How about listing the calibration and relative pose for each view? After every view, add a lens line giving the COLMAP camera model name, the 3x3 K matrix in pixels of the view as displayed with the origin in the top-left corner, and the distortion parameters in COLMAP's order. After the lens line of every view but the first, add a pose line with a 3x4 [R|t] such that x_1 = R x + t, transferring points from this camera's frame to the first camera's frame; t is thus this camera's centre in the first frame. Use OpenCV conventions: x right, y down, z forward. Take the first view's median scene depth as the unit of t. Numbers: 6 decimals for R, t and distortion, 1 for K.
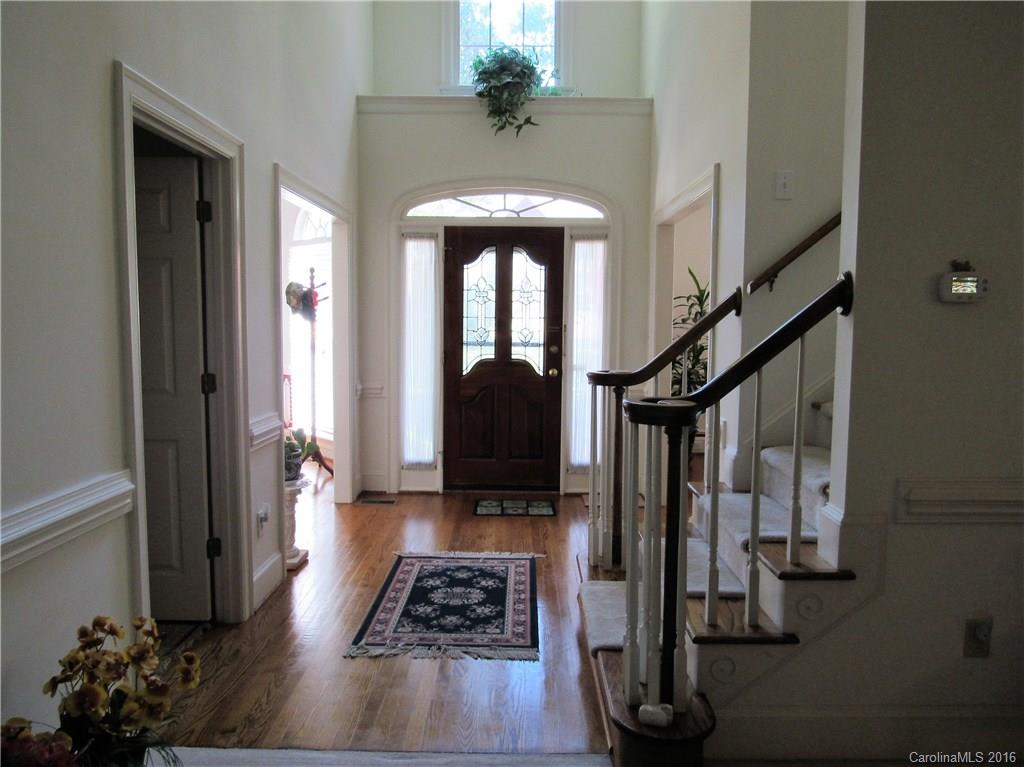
lens RADIAL K [[750.7, 0, 512.0], [0, 750.7, 383.5], [0, 0, 1]] dist [-0.007380, -0.001206]
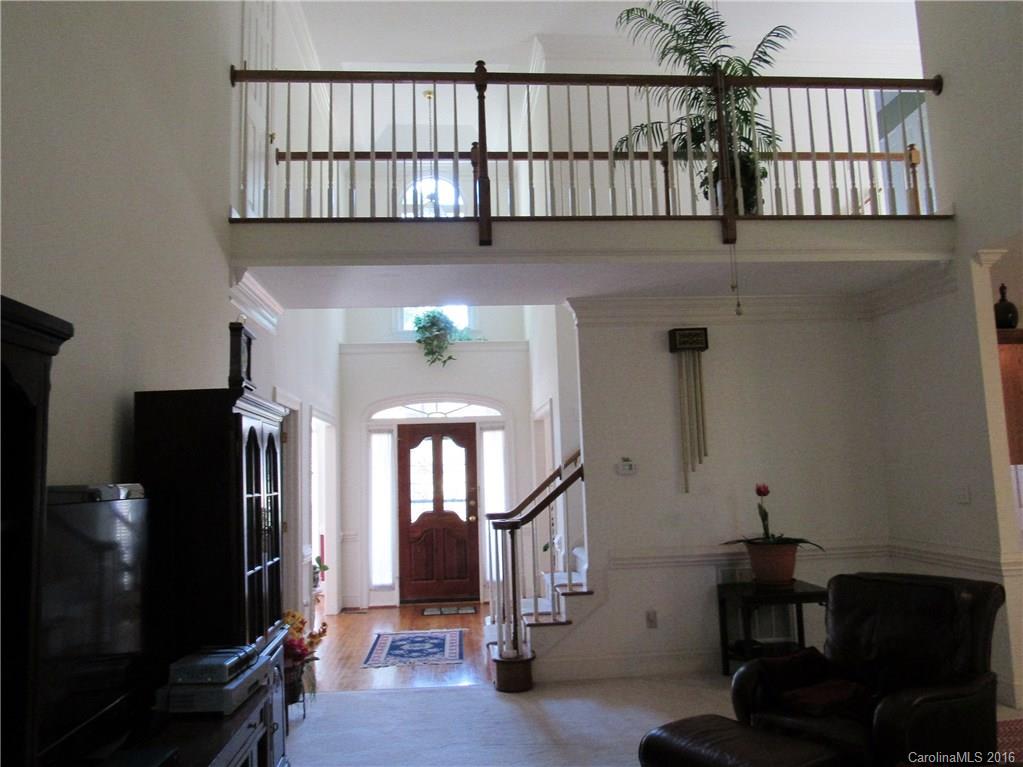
lens RADIAL K [[750.0, 0, 511.5], [0, 750.0, 383.5], [0, 0, 1]] dist [-0.007380, -0.001206]
pose [[0.995122, -0.028301, 0.094507, -0.000855], [0.047248, 0.977677, -0.204731, 0.032638], [-0.086604, 0.208197, 0.974245, -0.535660]]
